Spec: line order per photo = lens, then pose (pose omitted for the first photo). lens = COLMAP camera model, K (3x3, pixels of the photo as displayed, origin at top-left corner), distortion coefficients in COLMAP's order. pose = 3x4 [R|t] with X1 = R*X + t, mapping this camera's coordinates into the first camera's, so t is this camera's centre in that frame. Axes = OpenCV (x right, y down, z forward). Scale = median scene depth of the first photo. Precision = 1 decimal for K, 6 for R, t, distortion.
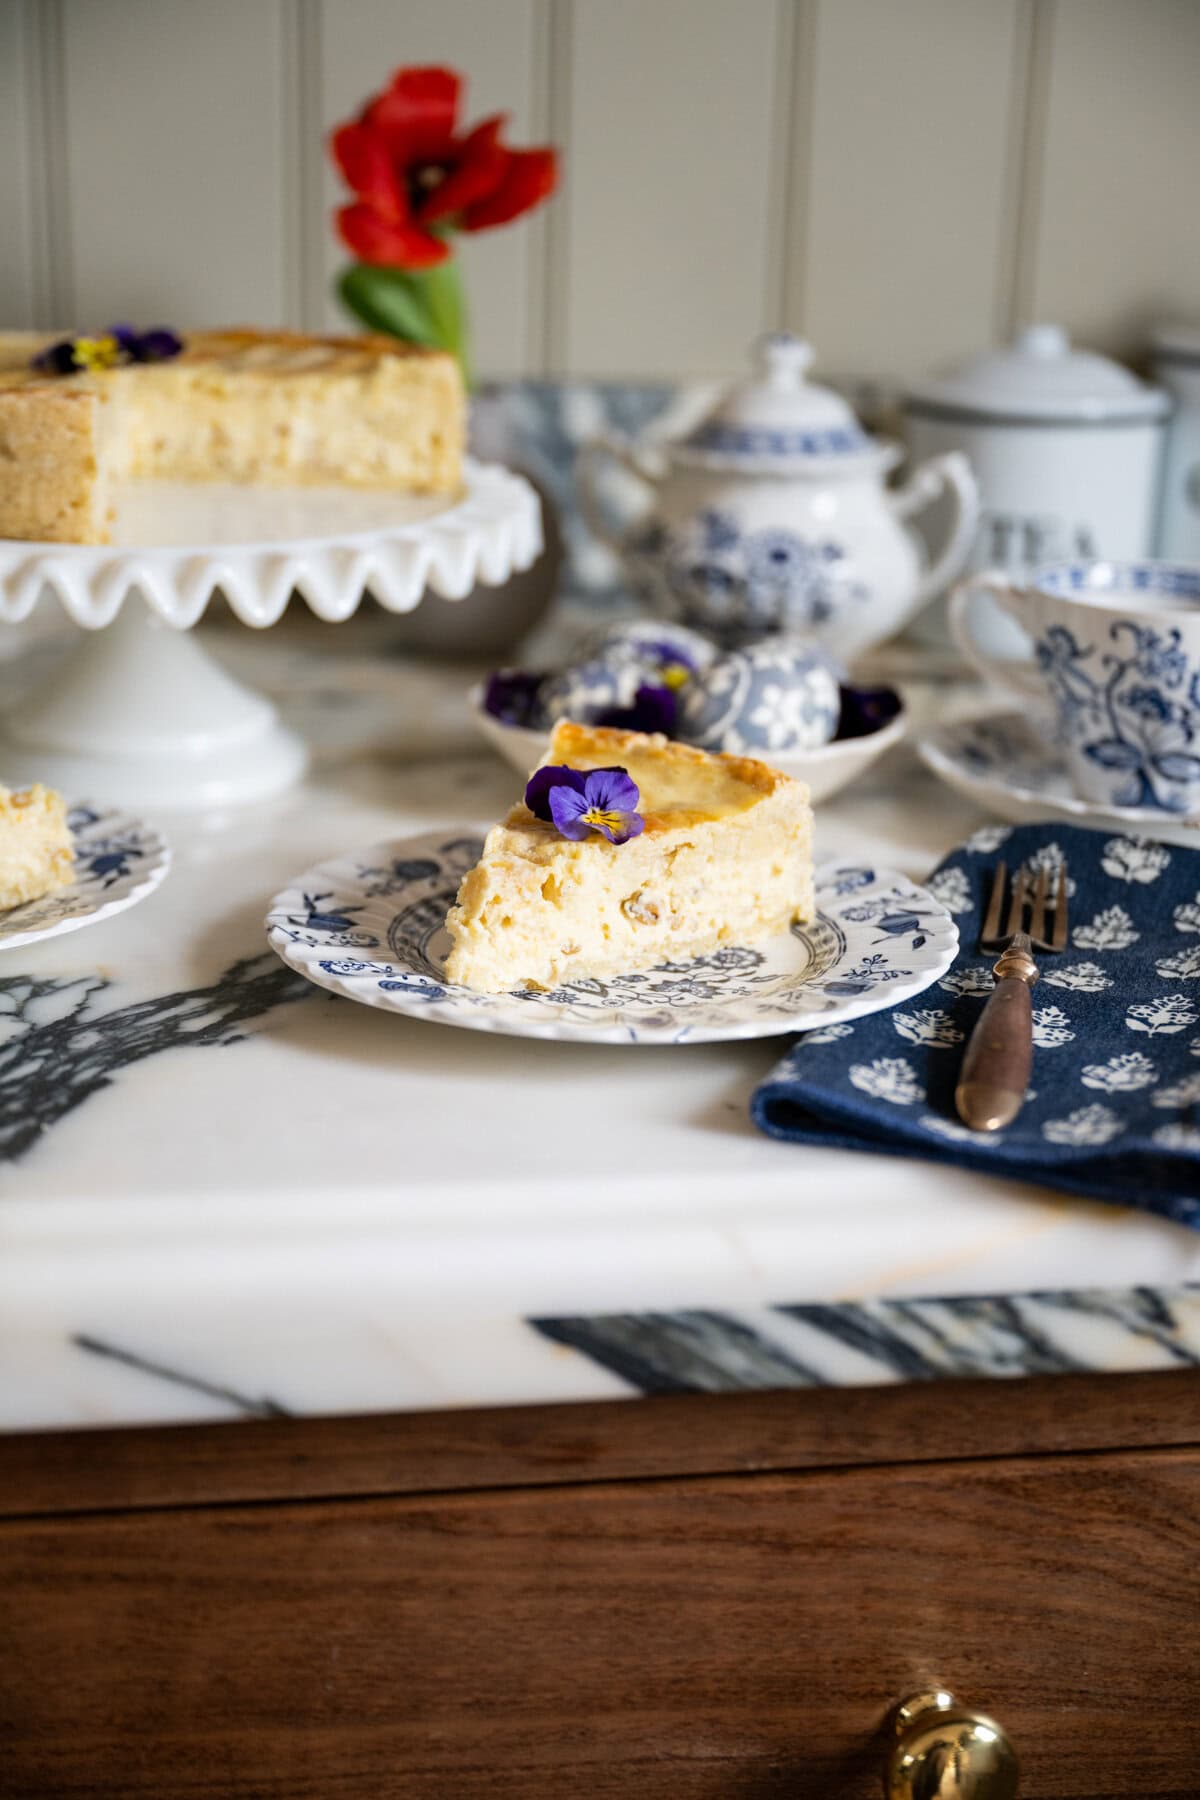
lens RADIAL K [[2584.7, 0, 600.4], [0, 2584.7, 938.6], [0, 0, 1]] dist [-0.001629, -0.022589]
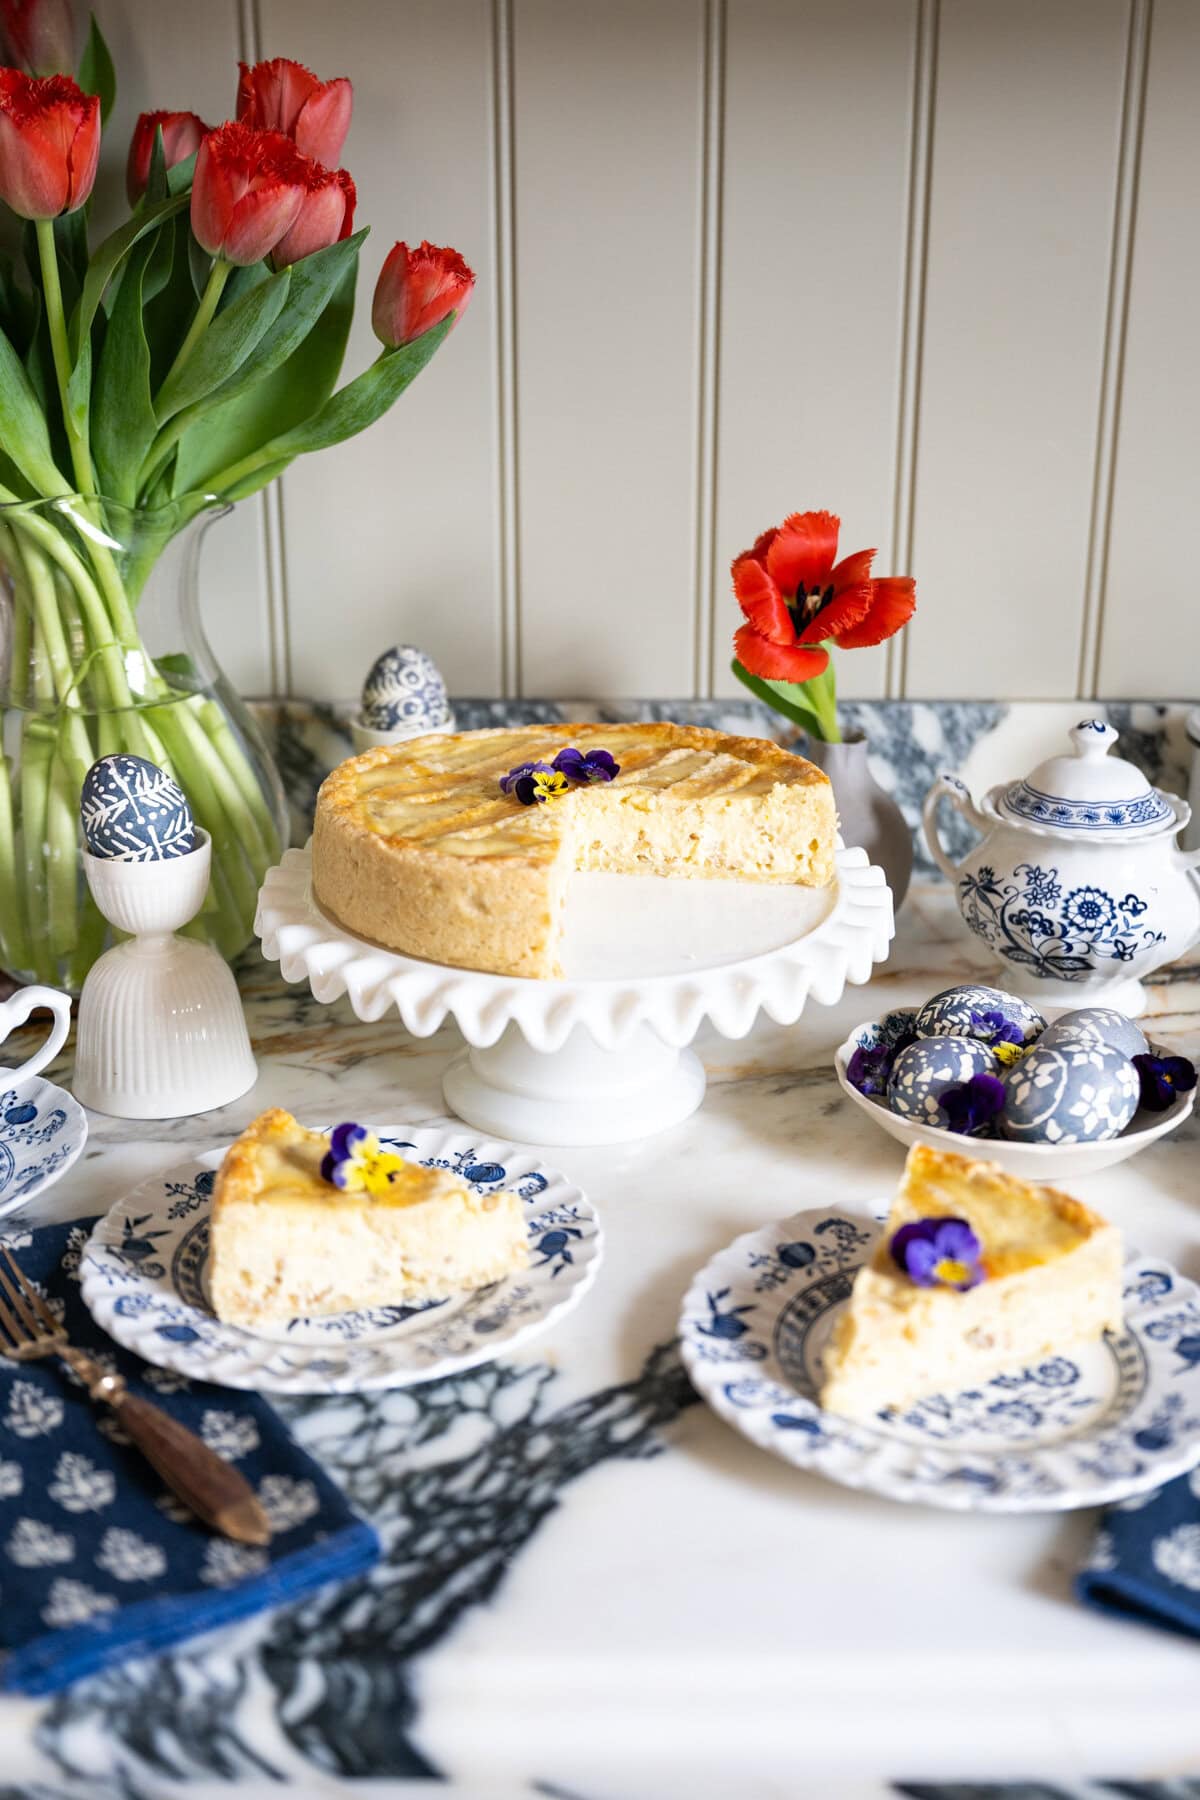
lens RADIAL K [[2046.5, 0, 603.3], [0, 2046.5, 893.3], [0, 0, 1]] dist [-0.004925, -0.002128]
pose [[0.988658, 0.023146, -0.148392, -0.022042], [-0.022603, 0.999730, 0.005350, -0.222974], [0.148475, -0.001936, 0.988914, 0.004188]]
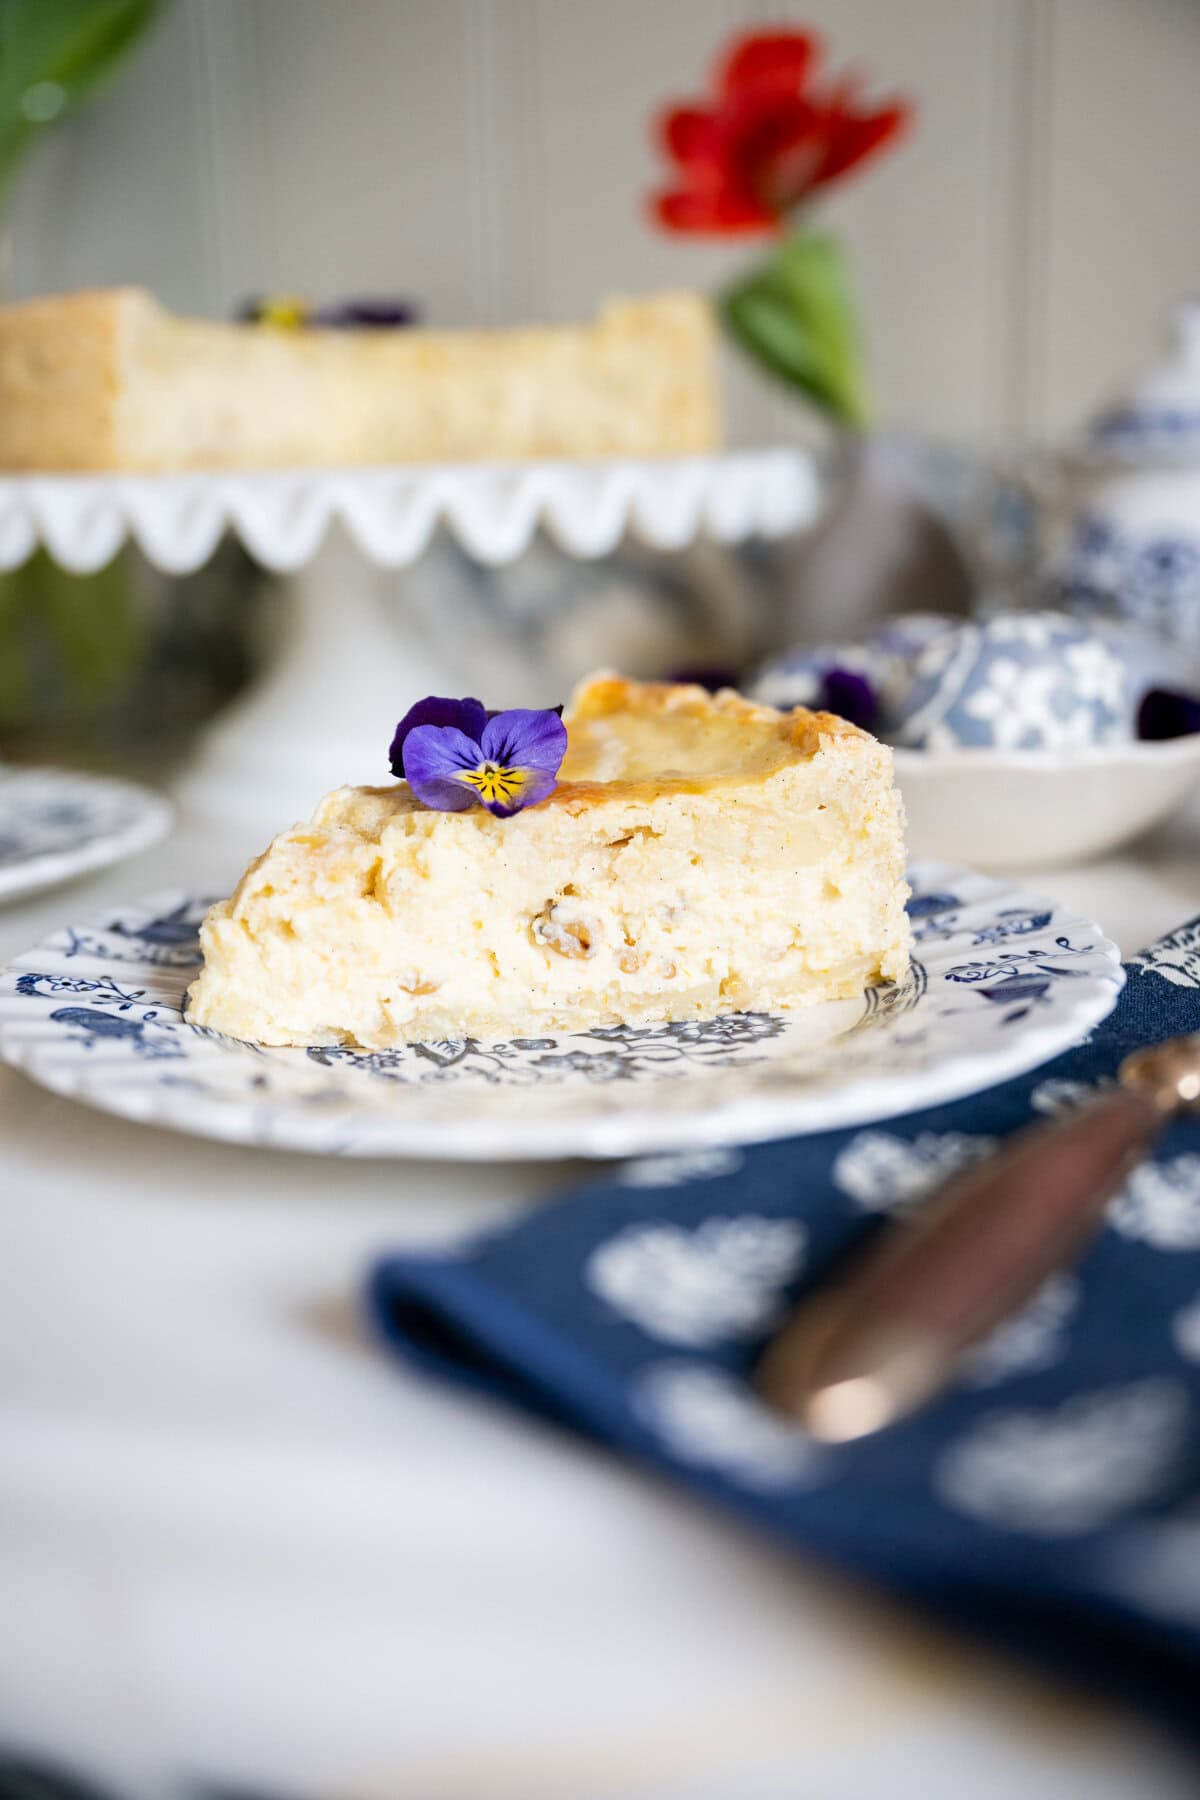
lens RADIAL K [[1890.9, 0, 538.8], [0, 1890.9, 901.4], [0, 0, 1]] dist [-0.017732, -0.018901]
pose [[0.914044, 0.045327, -0.403076, 0.188062], [-0.078979, 0.994605, -0.067252, 0.011722], [0.397853, 0.093306, 0.912692, 0.584631]]
